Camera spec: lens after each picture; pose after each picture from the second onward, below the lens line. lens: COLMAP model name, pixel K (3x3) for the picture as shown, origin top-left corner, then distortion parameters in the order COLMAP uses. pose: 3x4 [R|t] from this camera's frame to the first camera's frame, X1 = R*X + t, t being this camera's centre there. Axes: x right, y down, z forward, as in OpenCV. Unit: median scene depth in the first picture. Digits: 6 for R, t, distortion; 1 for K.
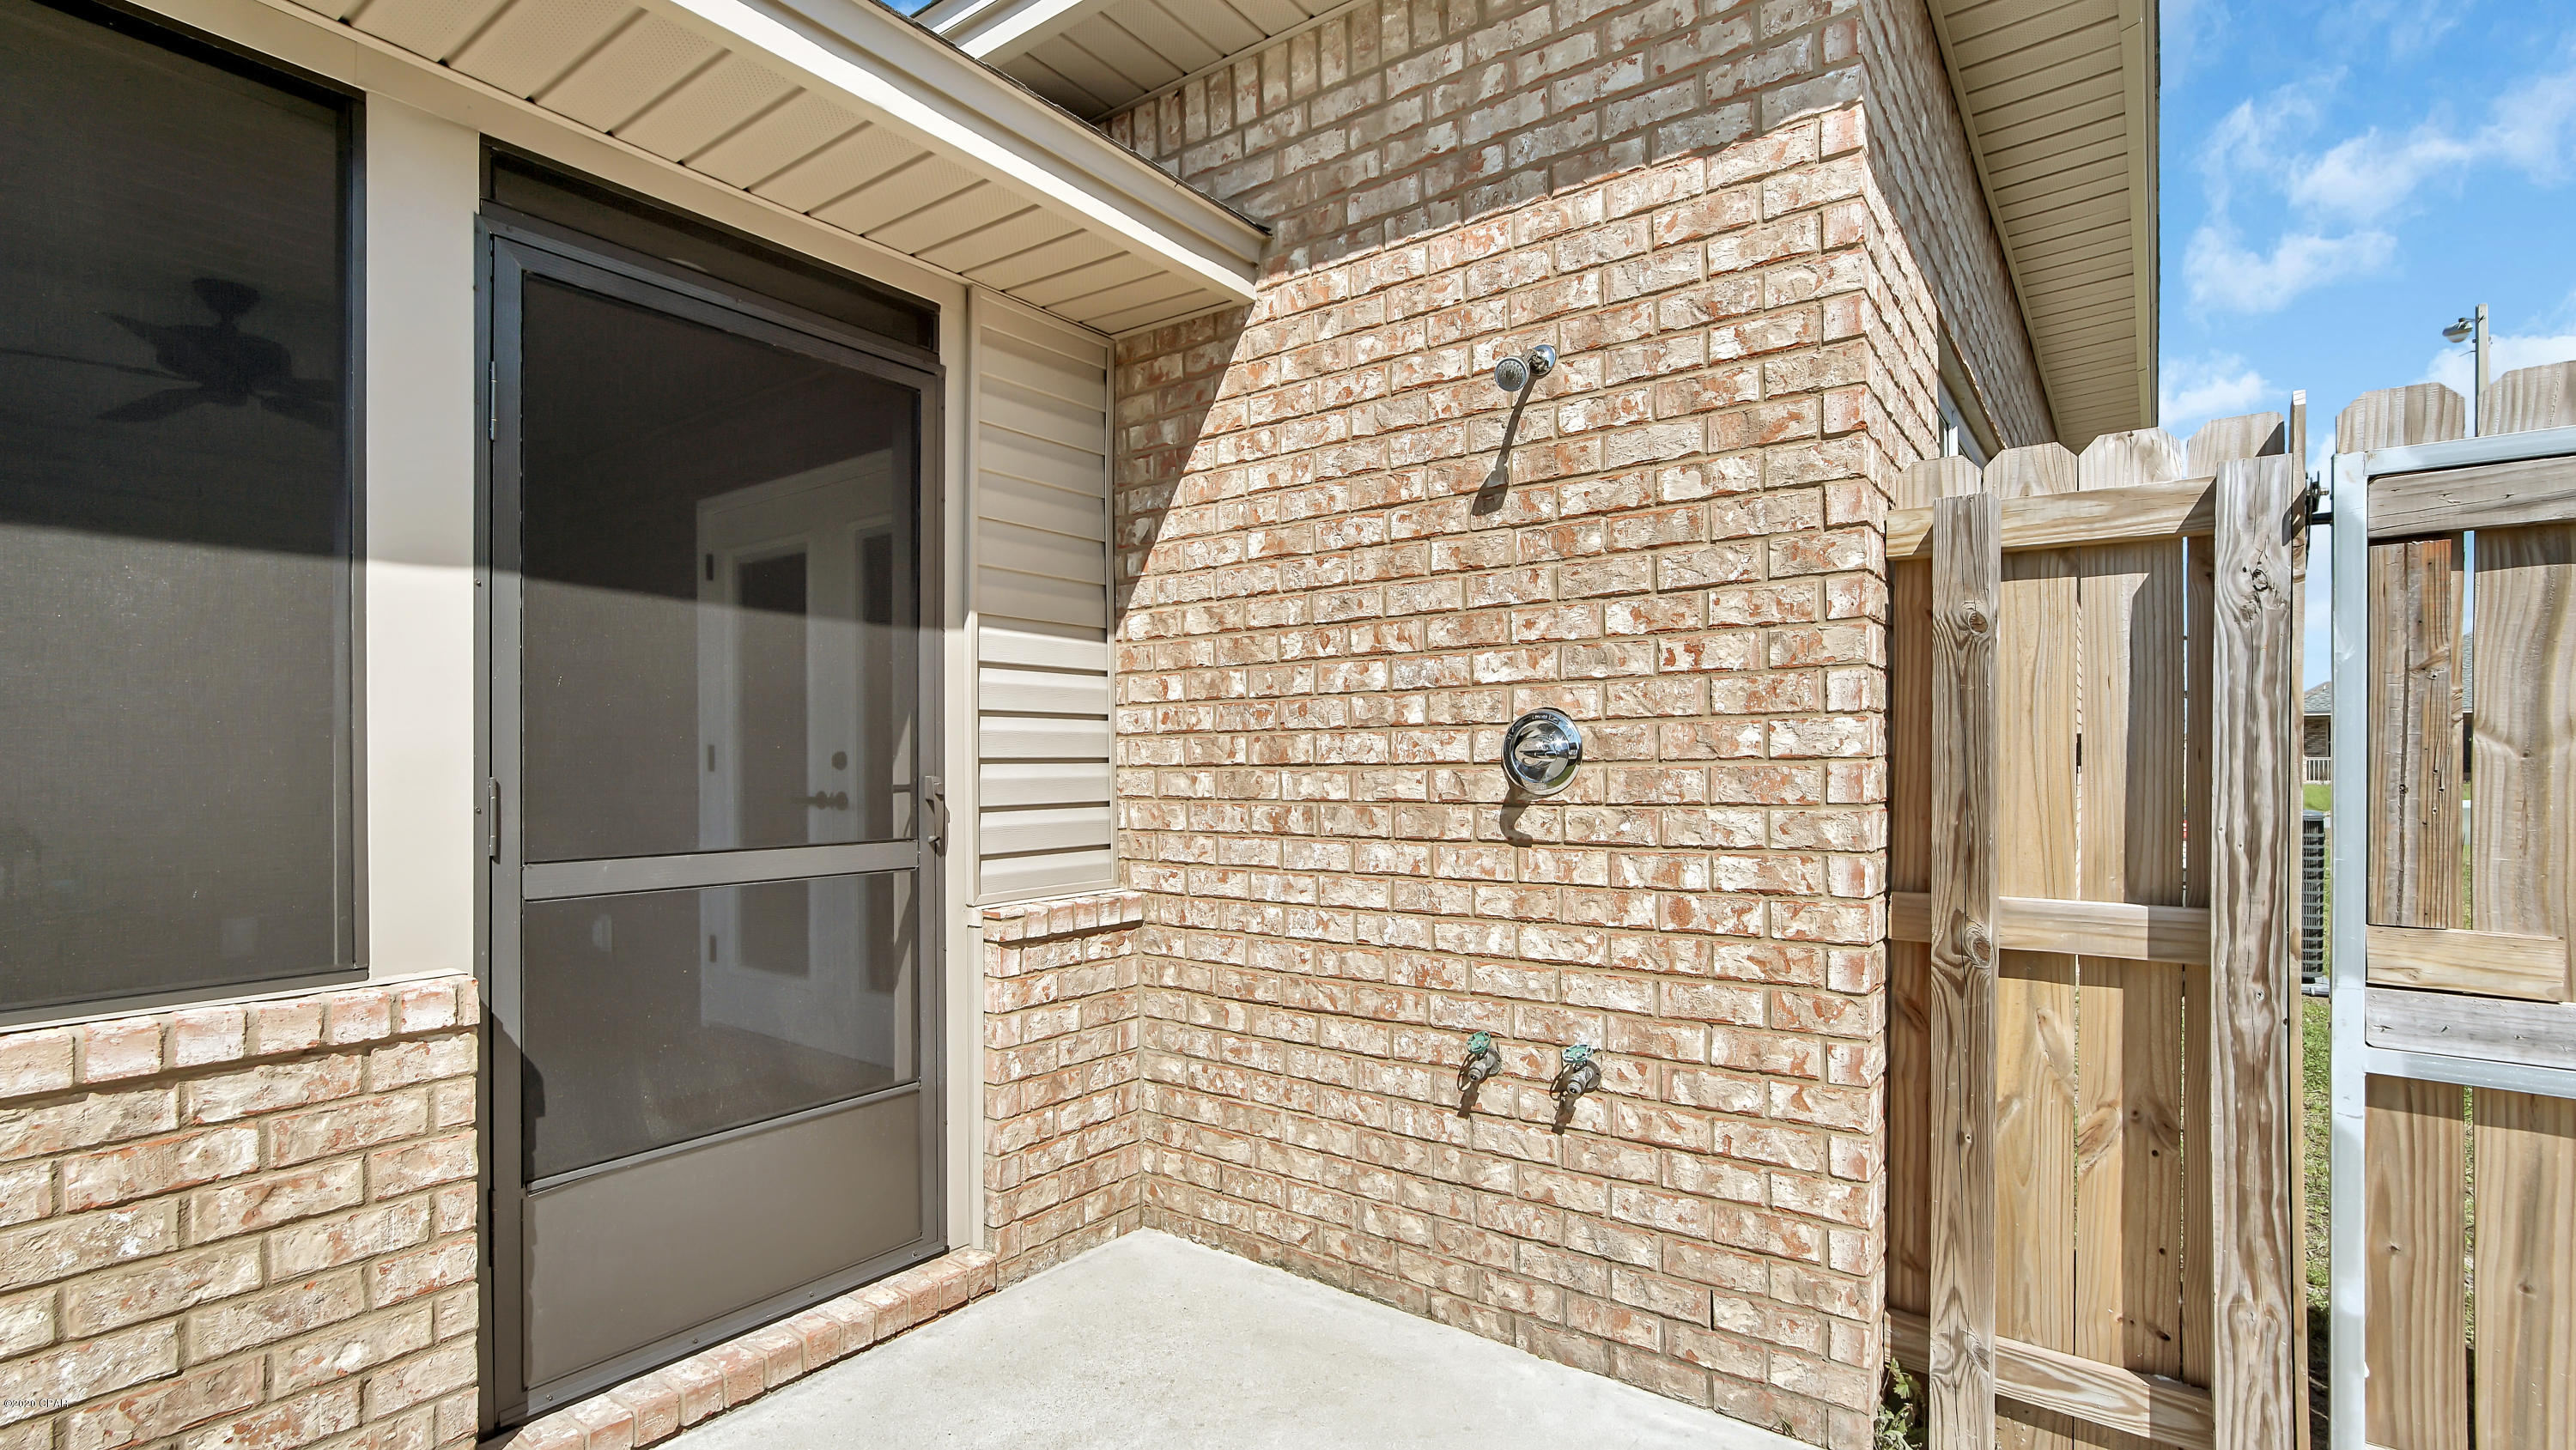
lens RADIAL K [[1184.4, 0, 1276.7], [0, 1184.4, 752.2], [0, 0, 1]] dist [-0.011743, 0.004617]
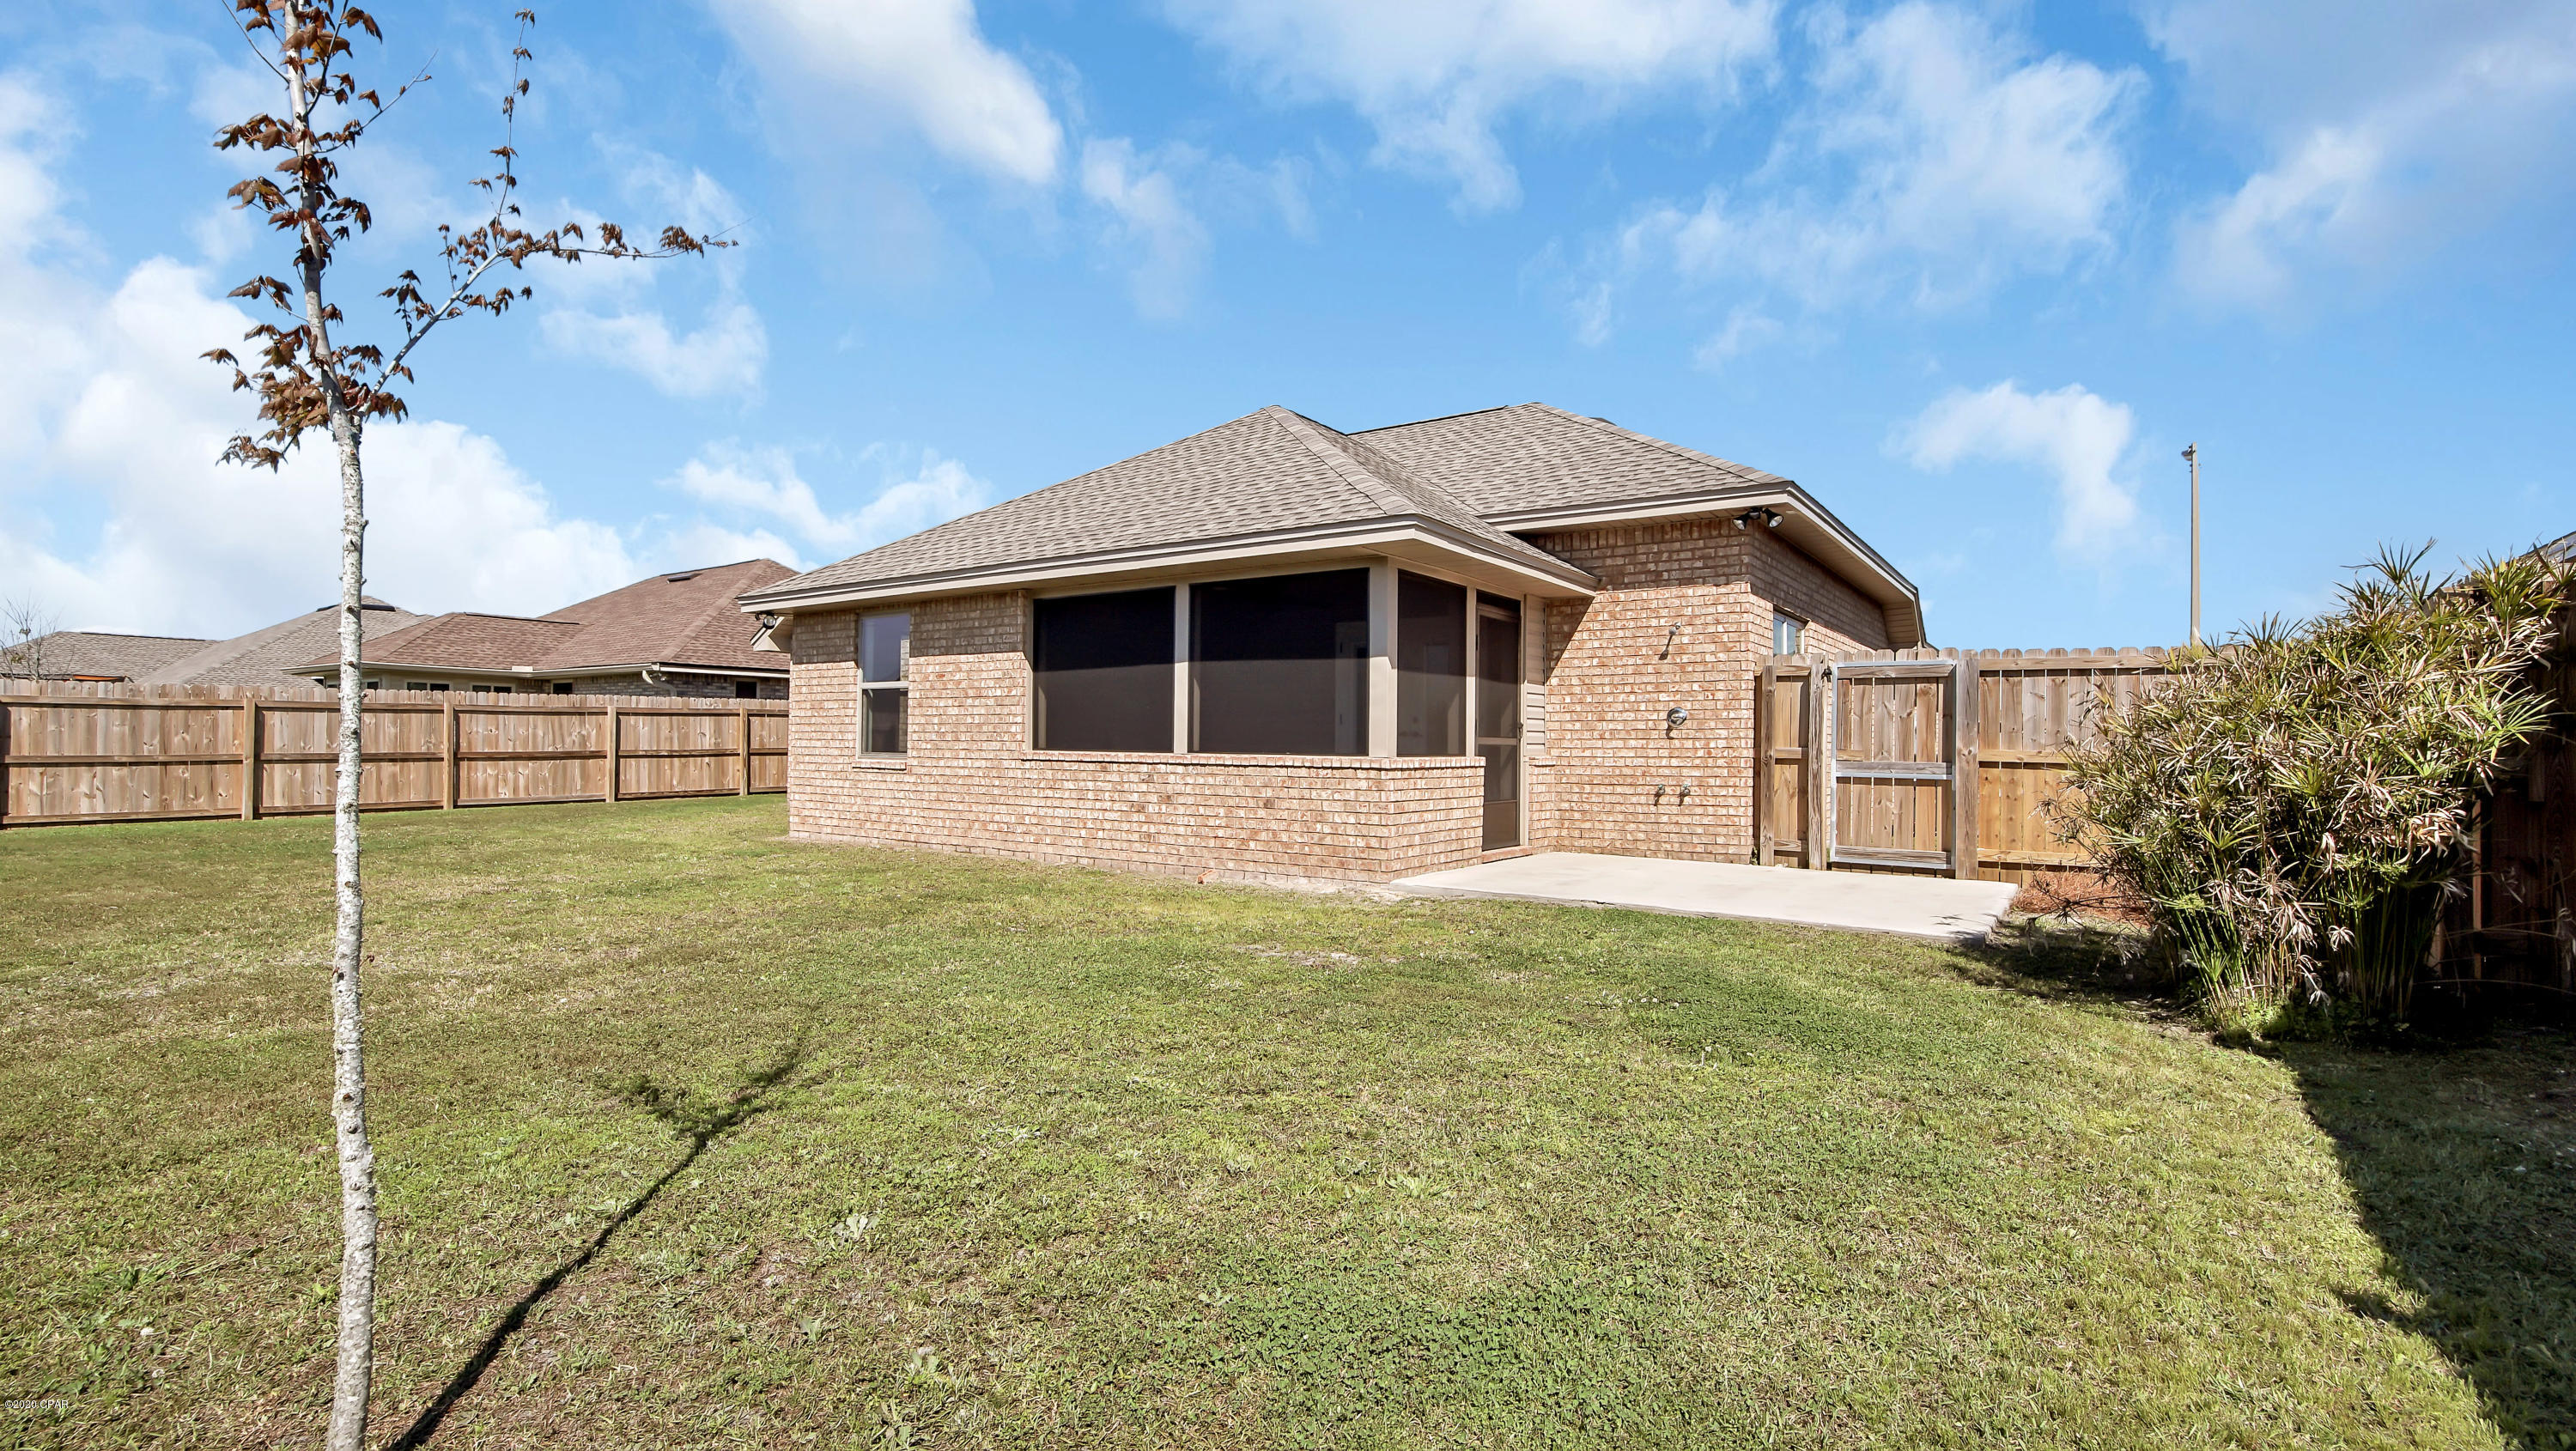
lens RADIAL K [[1184.4, 0, 1296.6], [0, 1184.4, 721.3], [0, 0, 1]] dist [-0.011743, 0.004617]
pose [[0.998951, 0.014519, 0.043433, -1.317631], [-0.013908, 0.999801, -0.014327, 0.093520], [-0.043632, 0.013707, 0.998954, -3.172464]]
